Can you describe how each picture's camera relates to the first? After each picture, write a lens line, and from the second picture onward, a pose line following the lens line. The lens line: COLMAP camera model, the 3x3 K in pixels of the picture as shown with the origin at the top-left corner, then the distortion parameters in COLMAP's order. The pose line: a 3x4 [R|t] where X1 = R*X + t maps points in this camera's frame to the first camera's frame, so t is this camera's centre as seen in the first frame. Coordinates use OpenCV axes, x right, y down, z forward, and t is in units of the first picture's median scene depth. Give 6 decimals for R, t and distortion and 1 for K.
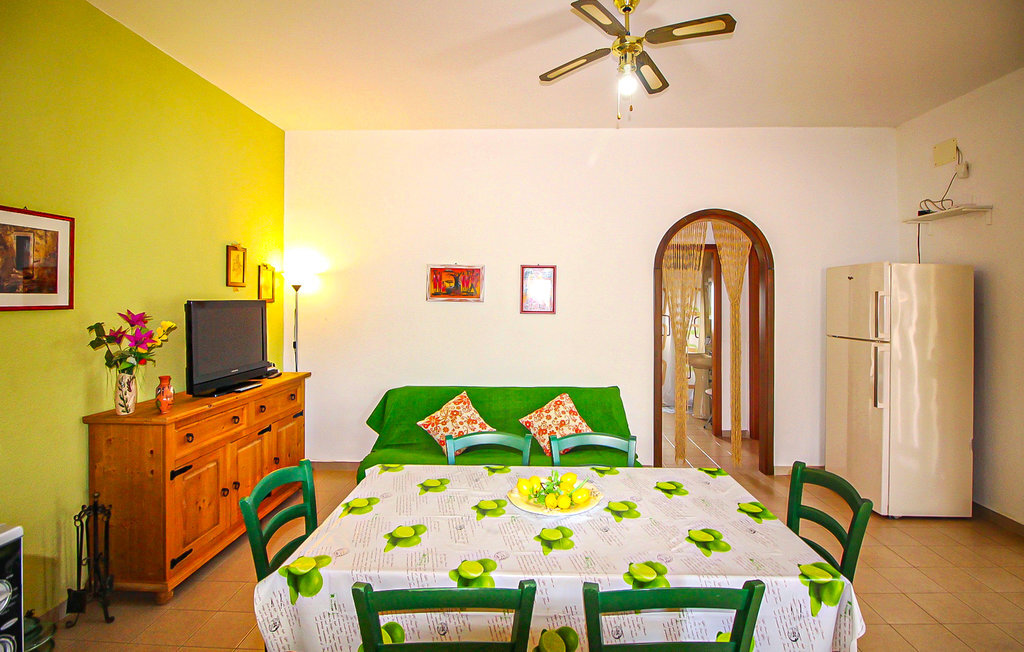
lens RADIAL K [[499.1, 0, 518.9], [0, 499.1, 292.0], [0, 0, 1]] dist [-0.023059, -0.003207]
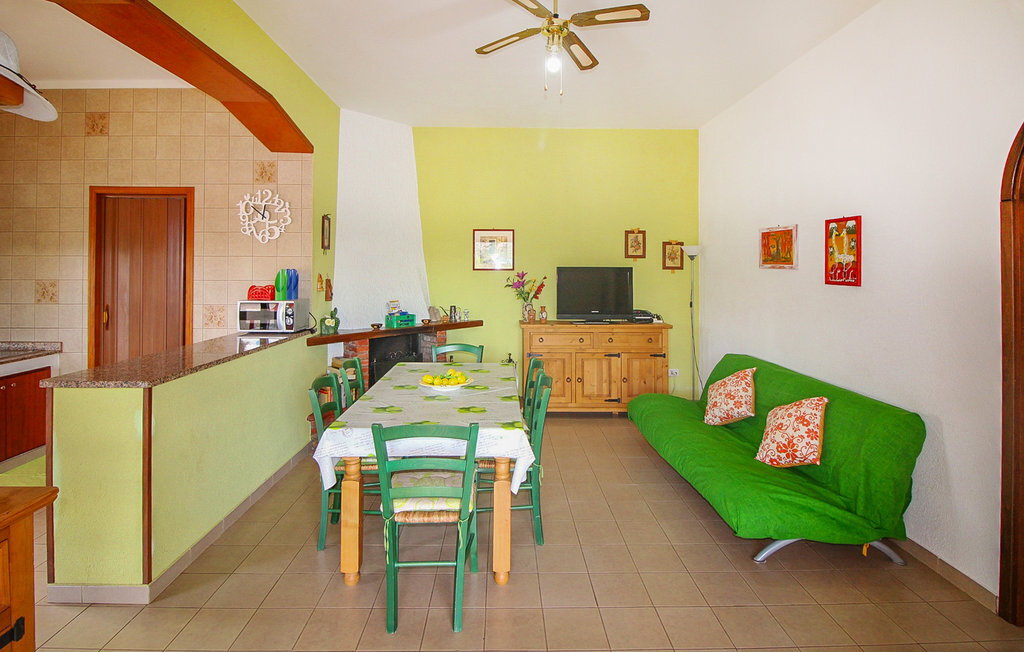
lens RADIAL K [[499.1, 0, 511.6], [0, 499.1, 282.0], [0, 0, 1]] dist [-0.023059, -0.003207]
pose [[0.074629, 0.018189, -0.997045, 0.952815], [0.004560, 0.999817, 0.018581, 0.032943], [0.997201, -0.005933, 0.074533, 0.593890]]
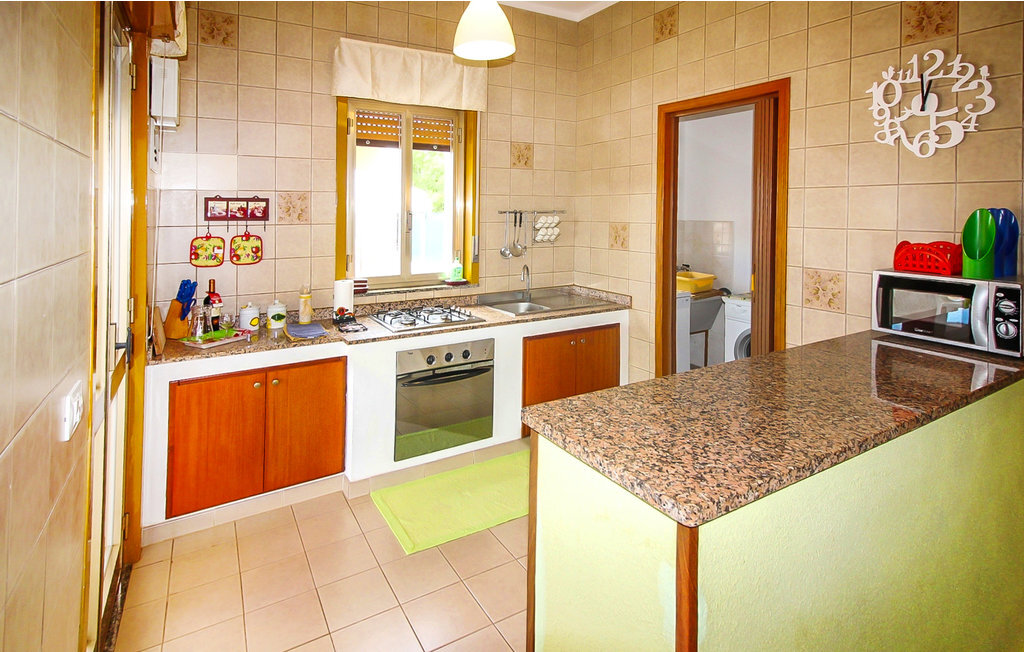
lens RADIAL K [[499.1, 0, 501.6], [0, 499.1, 206.8], [0, 0, 1]] dist [-0.023059, -0.003207]
pose [[-0.843075, -0.011340, -0.537676, 0.471766], [-0.002902, 0.999859, -0.016536, 0.029964], [0.537788, -0.012381, -0.842989, 0.314405]]
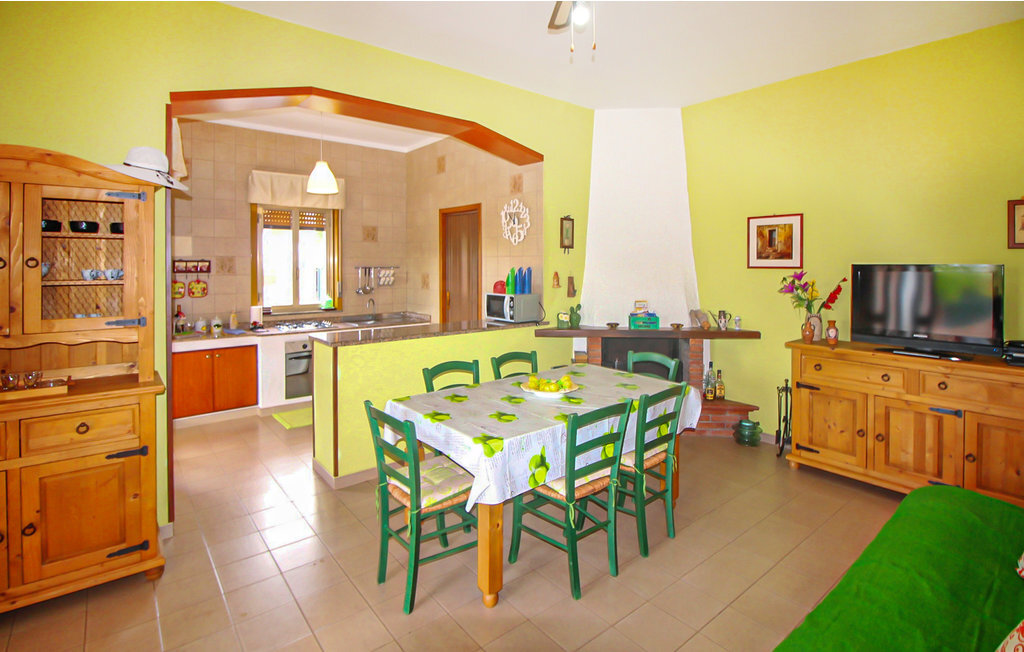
lens RADIAL K [[499.1, 0, 520.9], [0, 499.1, 281.9], [0, 0, 1]] dist [-0.023059, -0.003207]
pose [[-0.749545, 0.016876, -0.661738, 0.643284], [-0.001849, 0.999618, 0.027587, 0.024668], [0.661950, 0.021901, -0.749228, 1.156663]]
